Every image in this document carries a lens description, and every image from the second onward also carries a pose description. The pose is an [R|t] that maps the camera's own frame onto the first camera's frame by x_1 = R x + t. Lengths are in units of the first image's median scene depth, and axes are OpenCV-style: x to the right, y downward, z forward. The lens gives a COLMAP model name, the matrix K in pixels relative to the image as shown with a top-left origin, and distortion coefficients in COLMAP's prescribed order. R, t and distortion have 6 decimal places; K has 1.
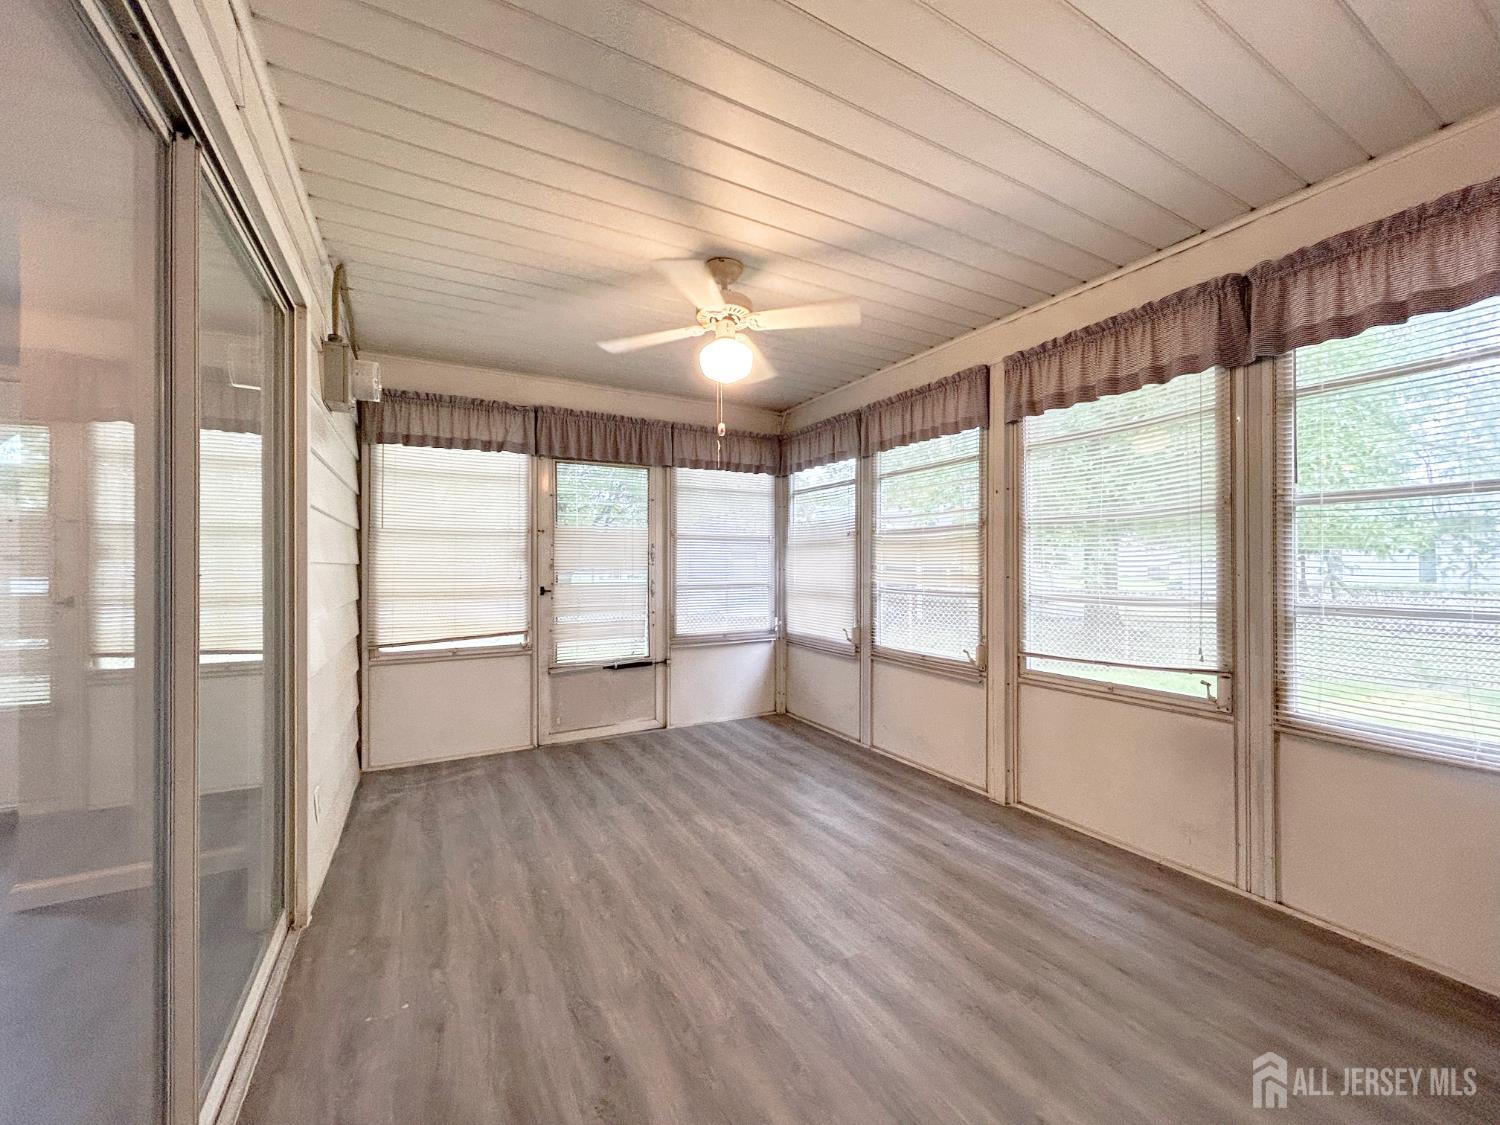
lens RADIAL K [[600.2, 0, 738.1], [0, 600.2, 559.5], [0, 0, 1]] dist [0.000652, -0.000072]
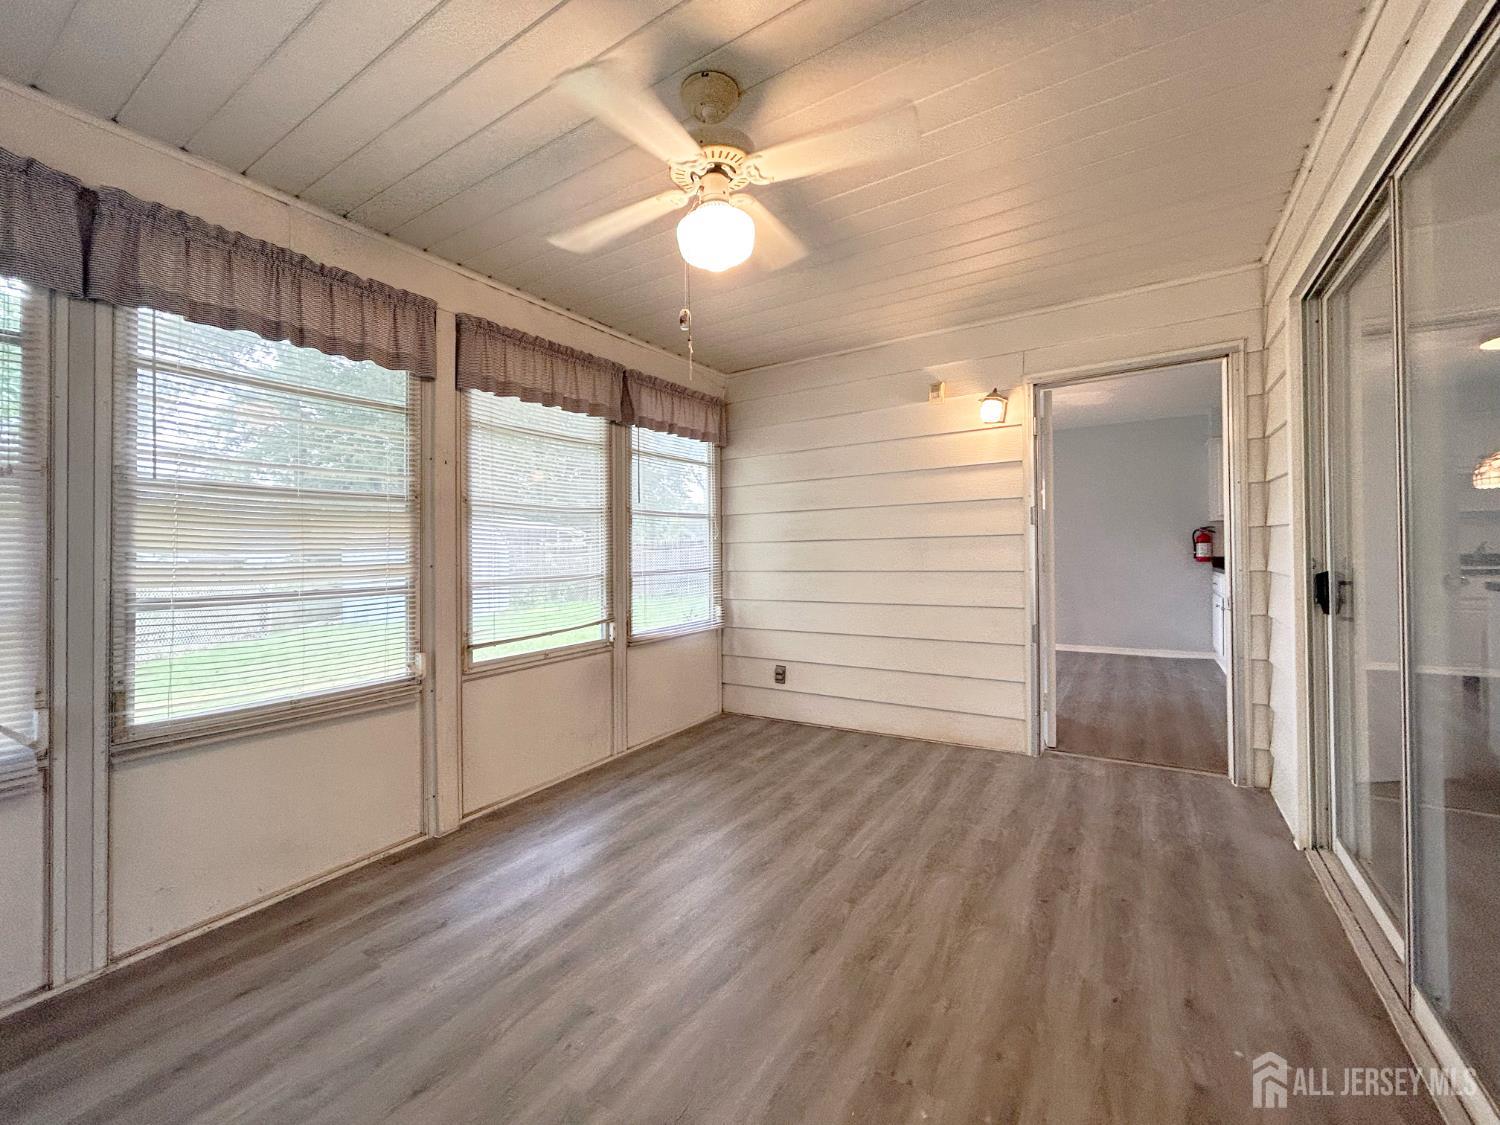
lens RADIAL K [[600.2, 0, 739.4], [0, 600.2, 553.4], [0, 0, 1]] dist [0.000652, -0.000072]
pose [[-0.474874, 0.009976, 0.879997, -0.531982], [0.011144, 0.999924, -0.005321, 0.024767], [-0.879983, 0.007280, -0.474949, 1.097261]]
